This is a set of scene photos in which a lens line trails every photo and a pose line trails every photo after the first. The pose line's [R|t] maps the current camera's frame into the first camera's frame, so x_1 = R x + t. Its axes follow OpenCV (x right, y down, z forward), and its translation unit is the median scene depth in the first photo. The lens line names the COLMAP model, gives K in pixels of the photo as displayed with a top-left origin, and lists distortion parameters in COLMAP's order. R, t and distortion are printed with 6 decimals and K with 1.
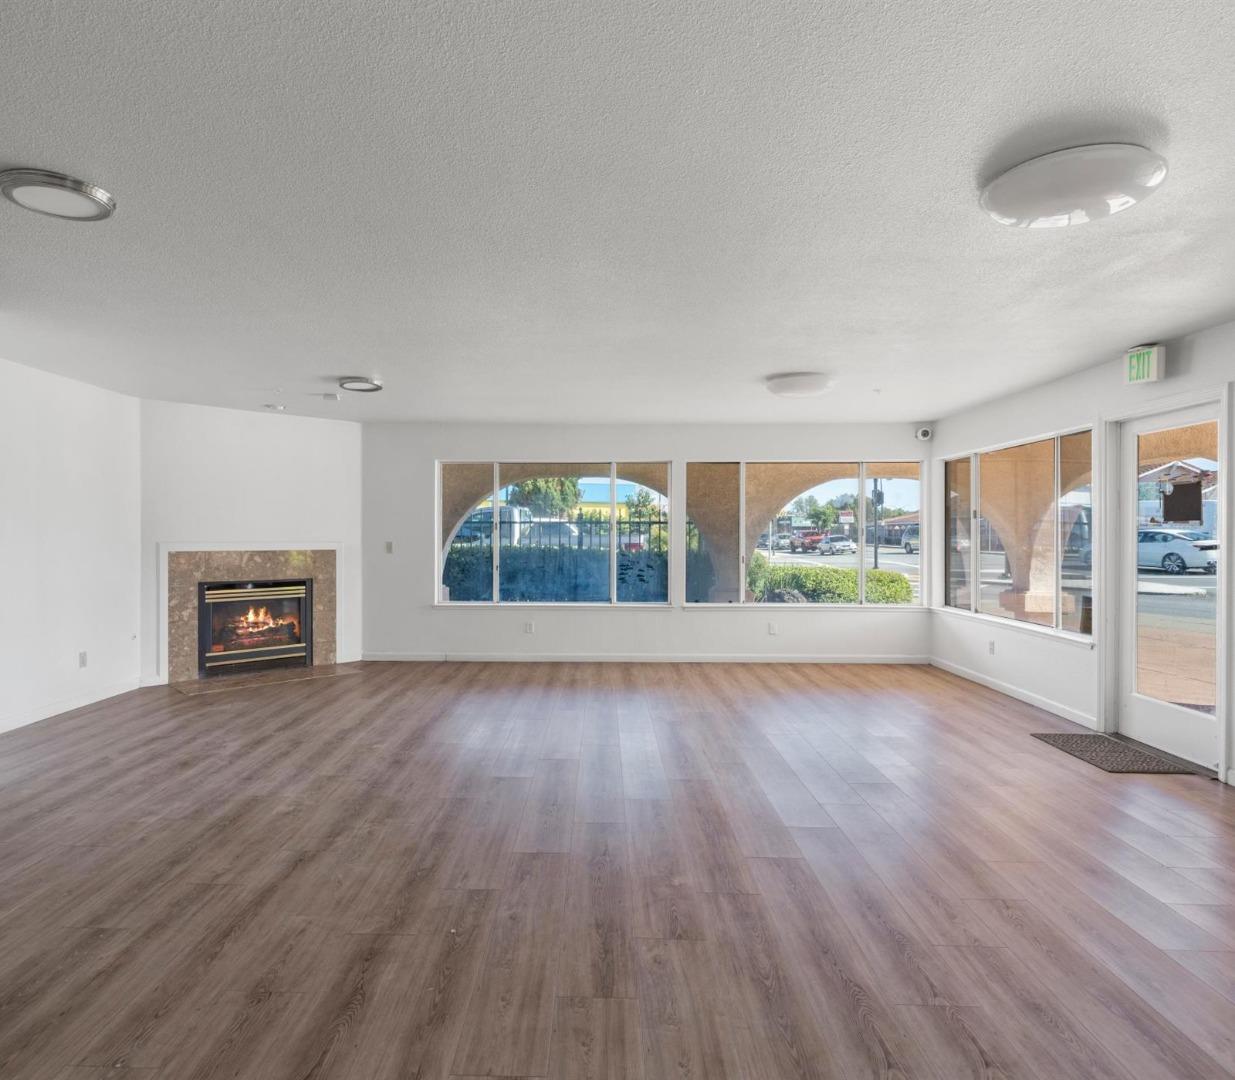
lens RADIAL K [[714.9, 0, 617.5], [0, 714.9, 540.0], [0, 0, 1]] dist [-0.001325, -0.000057]
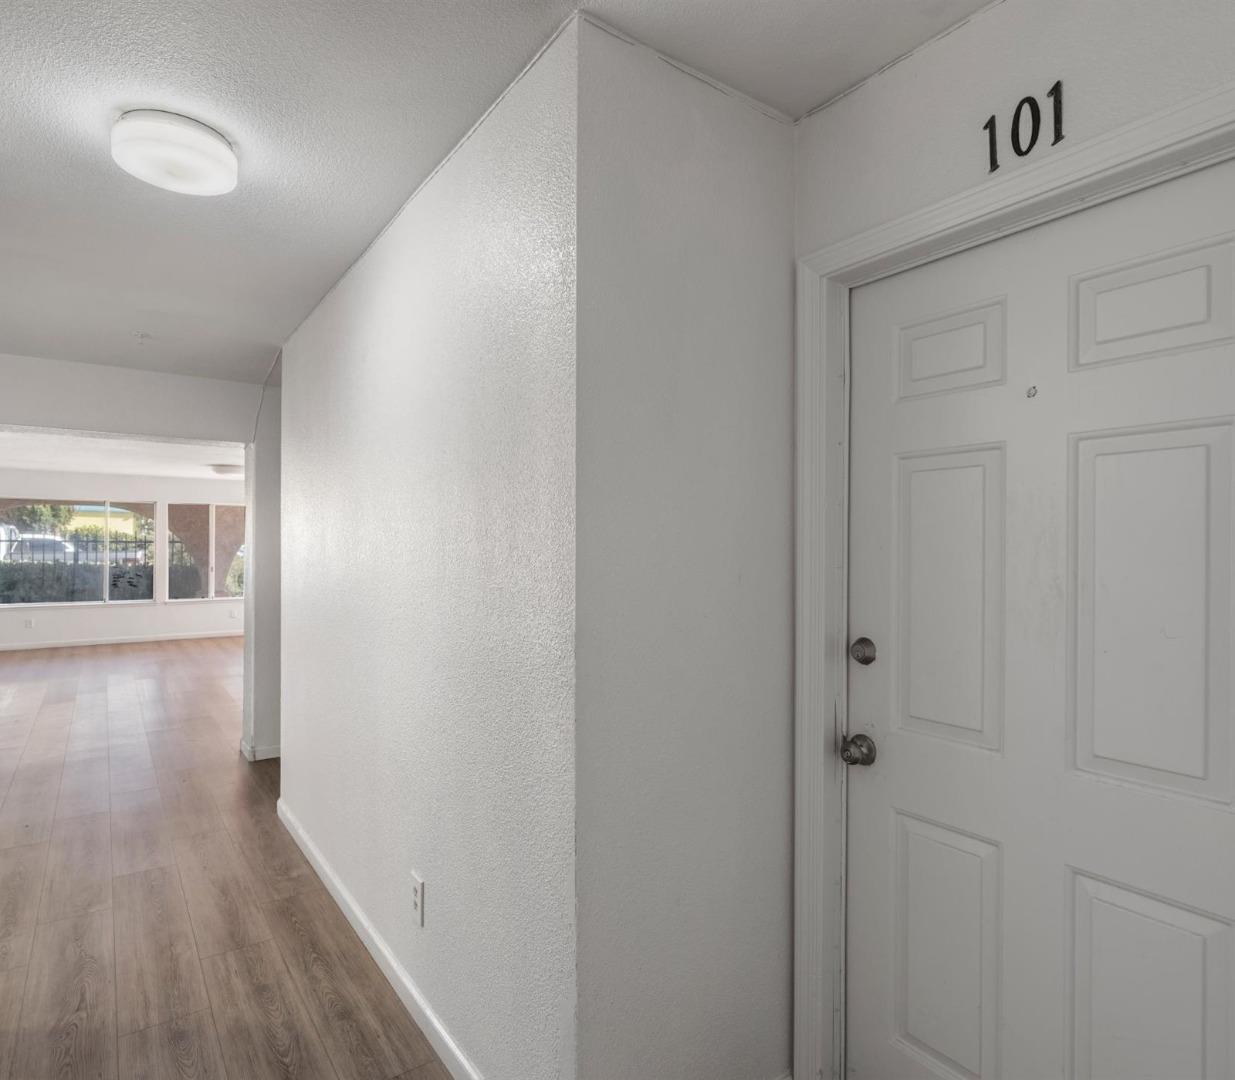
lens RADIAL K [[714.9, 0, 617.5], [0, 714.9, 540.0], [0, 0, 1]] dist [-0.001325, -0.000057]
pose [[0.824998, 0.004665, 0.565116, 0.019862], [0.003258, 0.999910, -0.013011, -0.008376], [-0.565126, 0.012575, 0.824909, -0.506096]]
